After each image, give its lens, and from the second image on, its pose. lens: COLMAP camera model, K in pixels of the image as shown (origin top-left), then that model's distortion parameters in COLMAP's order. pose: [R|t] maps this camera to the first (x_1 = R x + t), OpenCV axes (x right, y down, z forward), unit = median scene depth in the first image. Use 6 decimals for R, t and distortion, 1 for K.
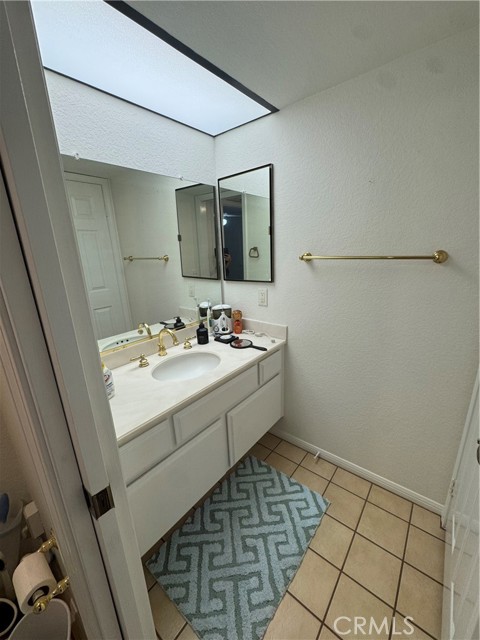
lens RADIAL K [[255.7, 0, 240.4], [0, 255.7, 316.2], [0, 0, 1]] dist [-0.012872, 0.000898]
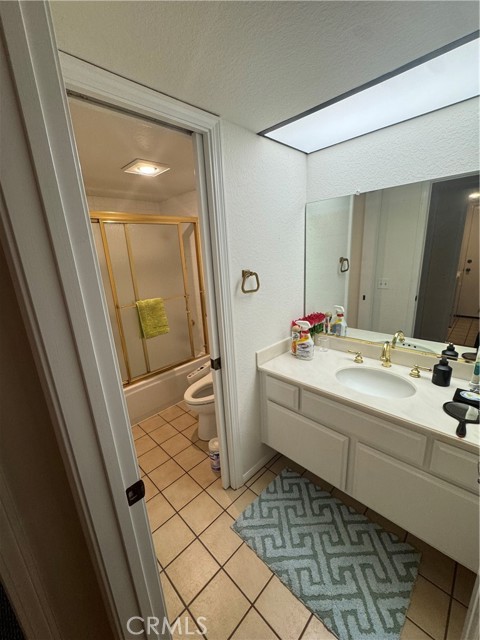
lens RADIAL K [[255.7, 0, 240.2], [0, 255.7, 320.3], [0, 0, 1]] dist [-0.012872, 0.000898]
pose [[-0.103369, 0.296525, -0.949414, 0.783980], [-0.195987, 0.929742, 0.311719, -0.258692], [0.975143, 0.218295, -0.037992, 0.528127]]
